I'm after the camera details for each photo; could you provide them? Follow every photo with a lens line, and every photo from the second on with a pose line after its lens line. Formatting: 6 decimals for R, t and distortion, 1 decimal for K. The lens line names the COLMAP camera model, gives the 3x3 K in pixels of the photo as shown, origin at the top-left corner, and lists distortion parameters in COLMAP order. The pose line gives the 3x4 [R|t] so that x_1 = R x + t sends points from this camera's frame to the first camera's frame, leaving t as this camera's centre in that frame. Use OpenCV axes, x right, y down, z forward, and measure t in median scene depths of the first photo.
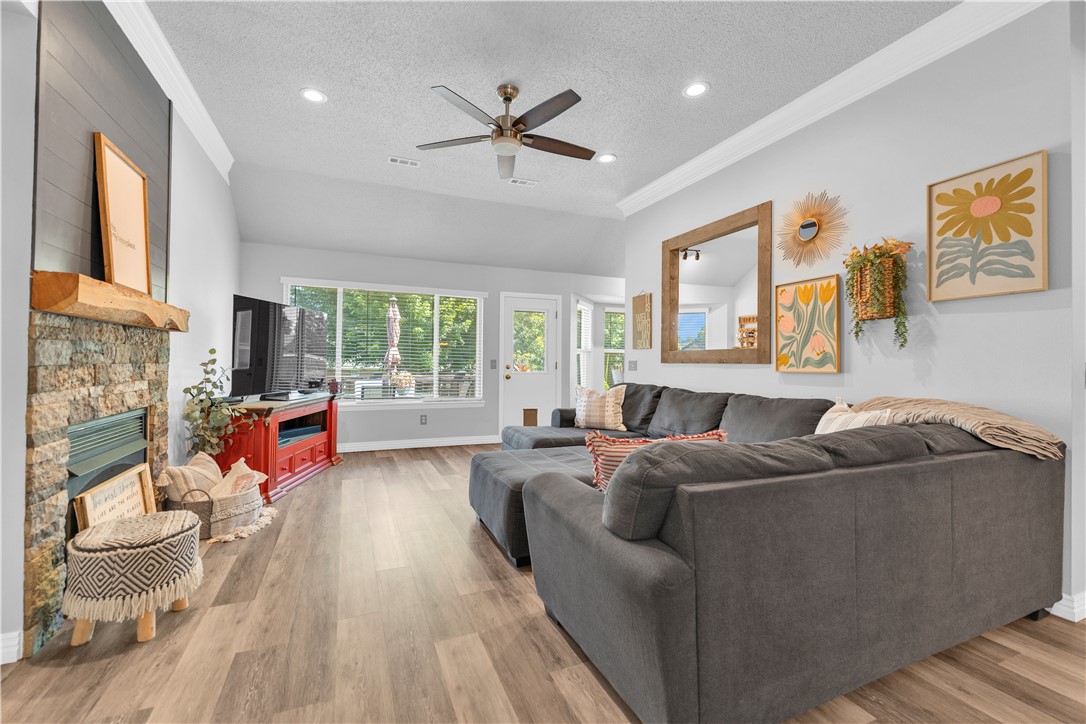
lens RADIAL K [[443.0, 0, 521.9], [0, 443.0, 357.1], [0, 0, 1]] dist [0.001907, 0.000318]
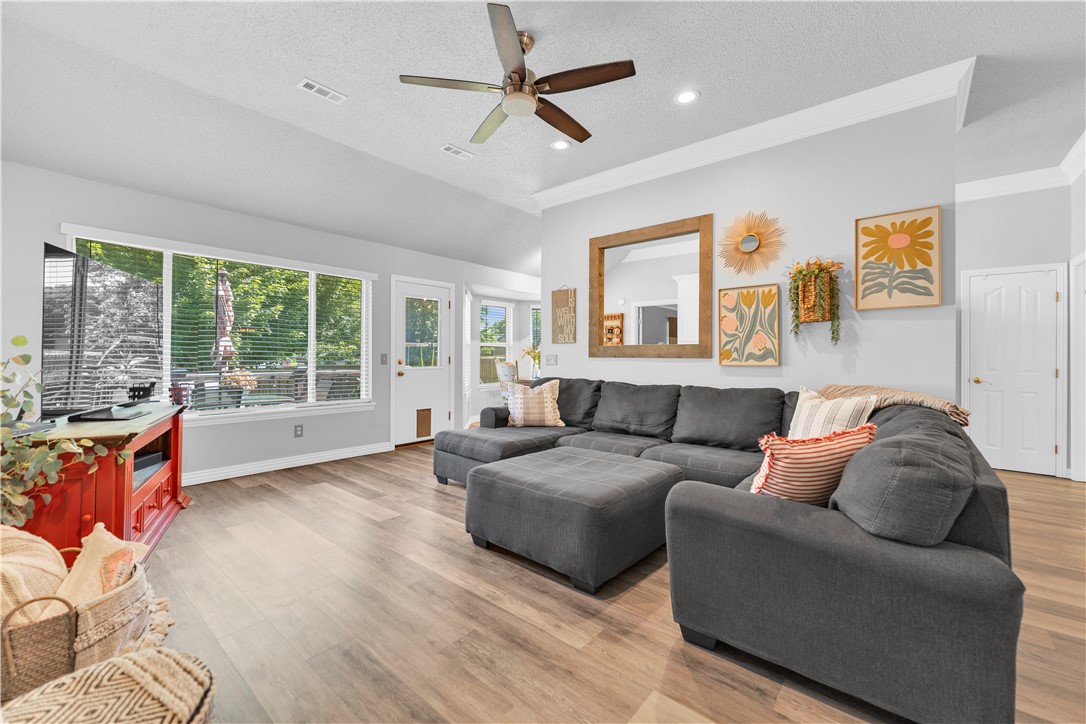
lens RADIAL K [[443.0, 0, 529.8], [0, 443.0, 353.2], [0, 0, 1]] dist [0.001907, 0.000318]
pose [[0.889760, 0.000076, 0.456429, -0.372130], [-0.003528, 0.999971, 0.006709, -0.003371], [-0.456415, -0.007580, 0.889735, 0.208499]]
